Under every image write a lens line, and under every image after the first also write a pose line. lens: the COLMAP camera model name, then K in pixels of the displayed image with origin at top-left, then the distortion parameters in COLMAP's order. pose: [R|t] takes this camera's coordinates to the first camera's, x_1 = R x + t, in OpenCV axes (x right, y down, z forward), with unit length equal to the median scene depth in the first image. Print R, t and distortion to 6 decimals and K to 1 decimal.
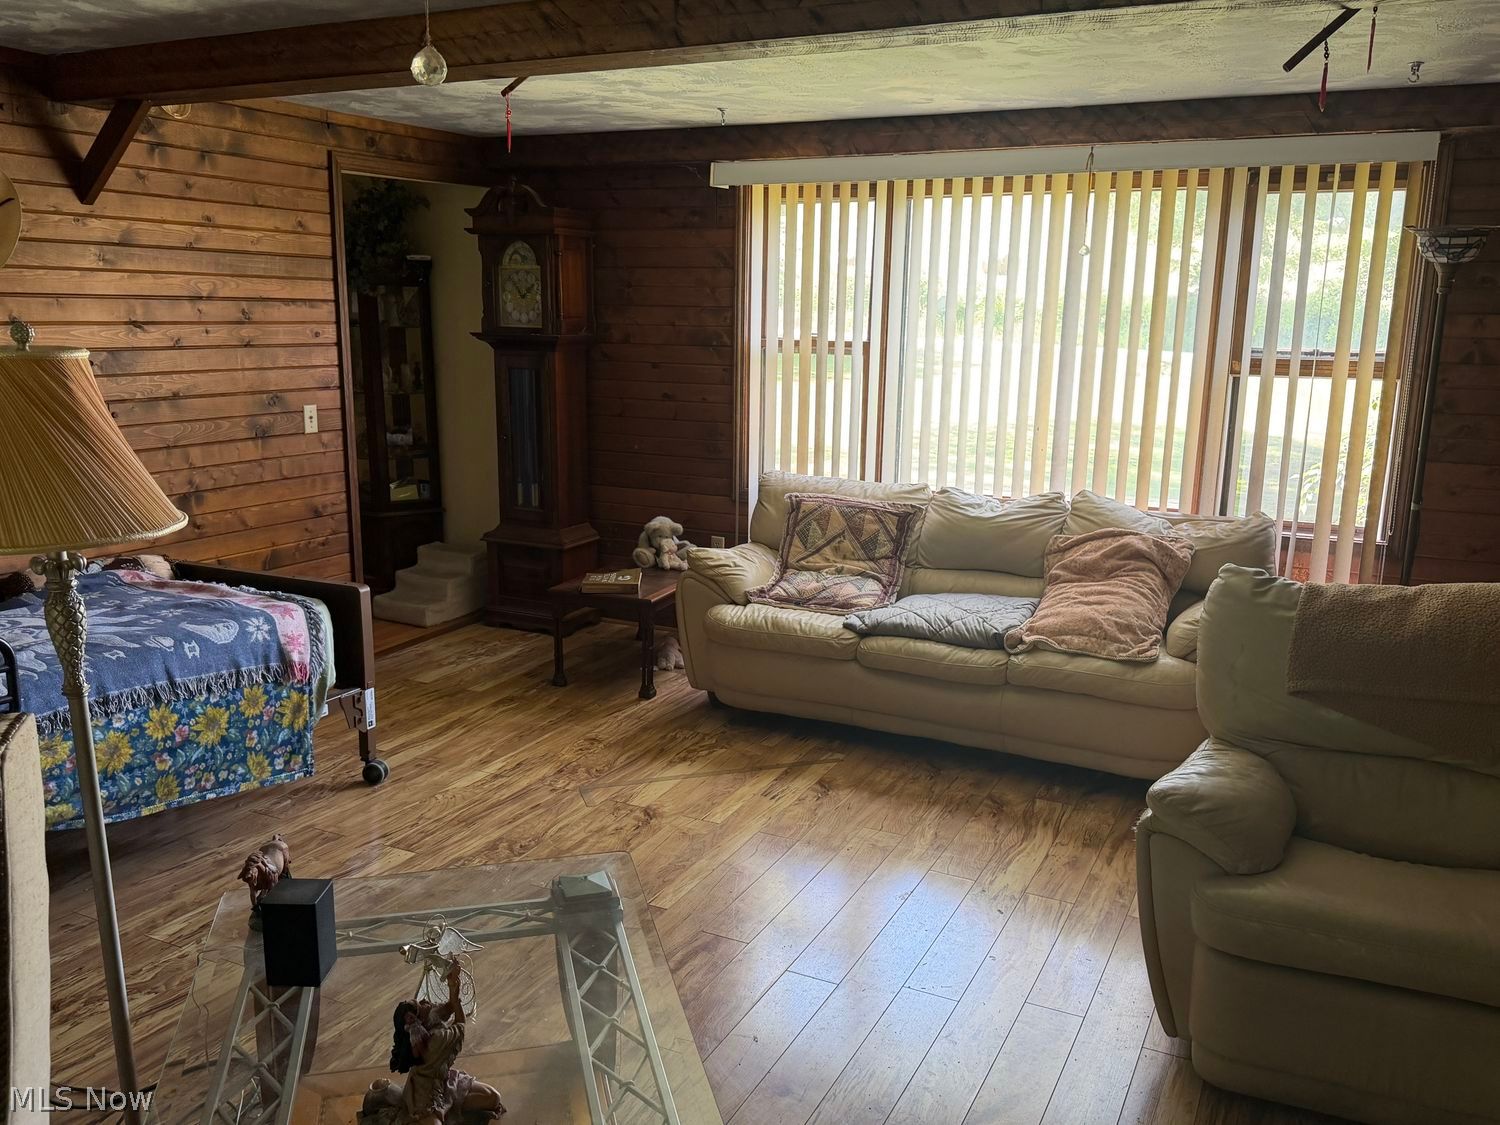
lens RADIAL K [[1235.2, 0, 750.0], [0, 1235.2, 562.5], [0, 0, 1]] dist [0.019936, 0.009207]
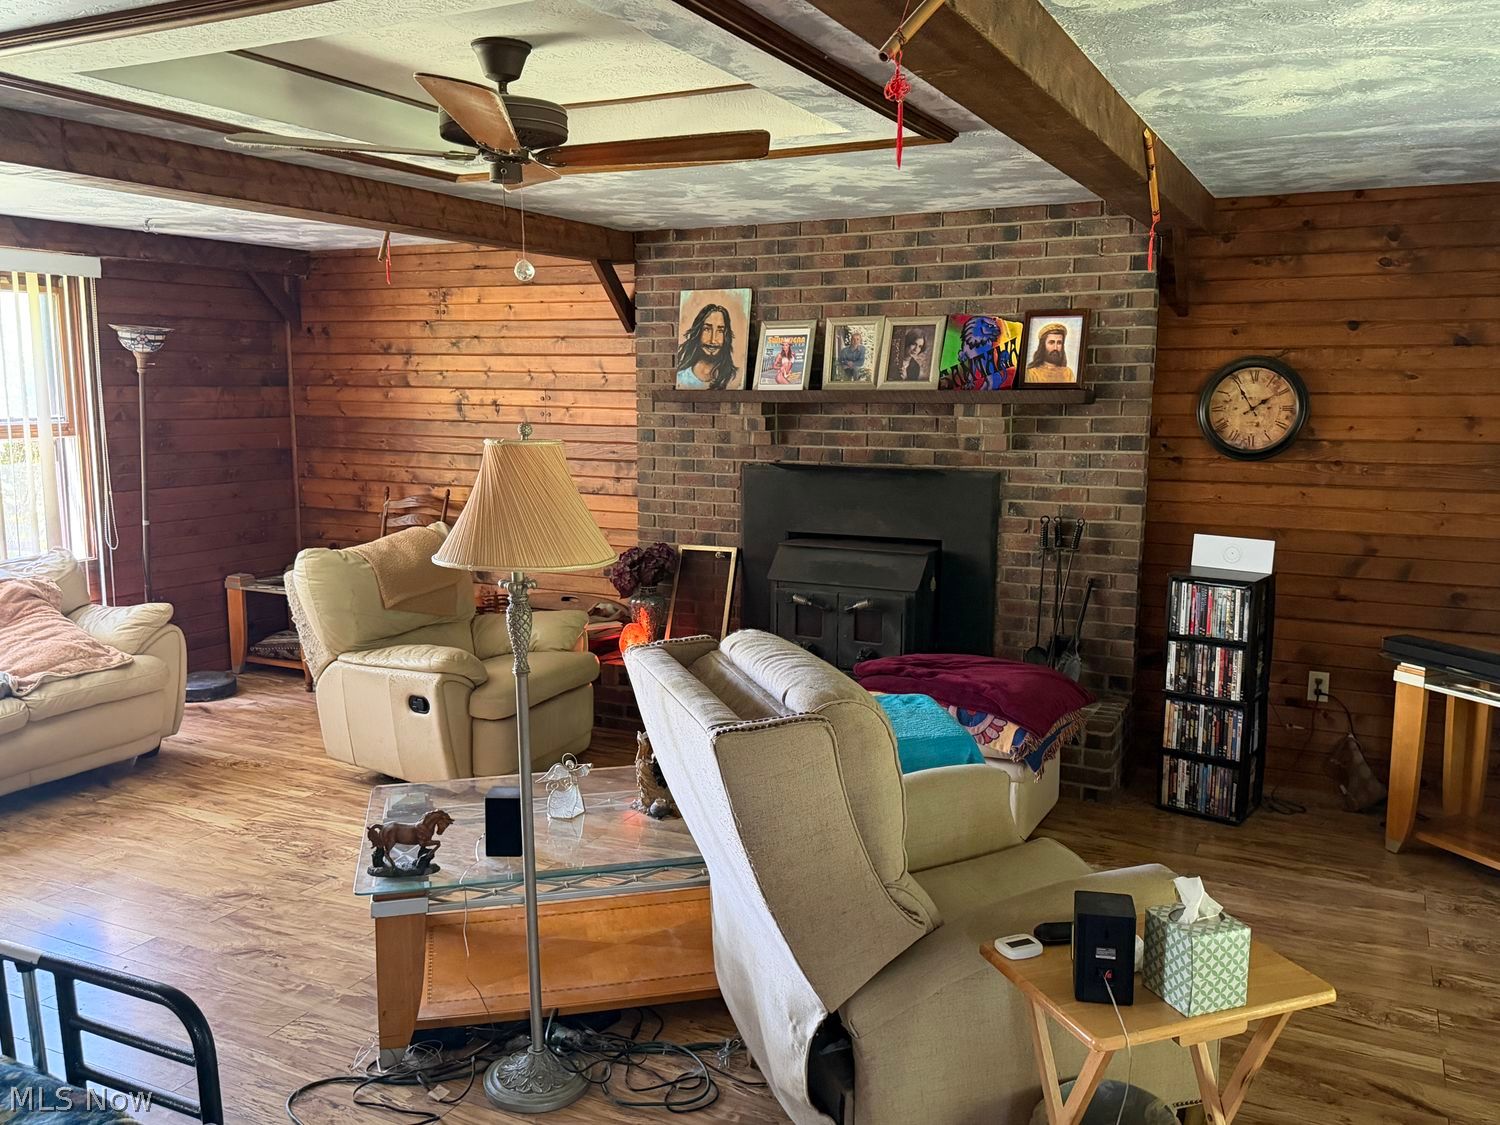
lens RADIAL K [[1235.2, 0, 750.0], [0, 1235.2, 562.5], [0, 0, 1]] dist [0.019936, 0.009207]
pose [[-0.001611, -0.154856, 0.987936, -0.885997], [0.210895, 0.965664, 0.151709, -0.074018], [-0.977507, 0.208595, 0.031102, 0.315131]]
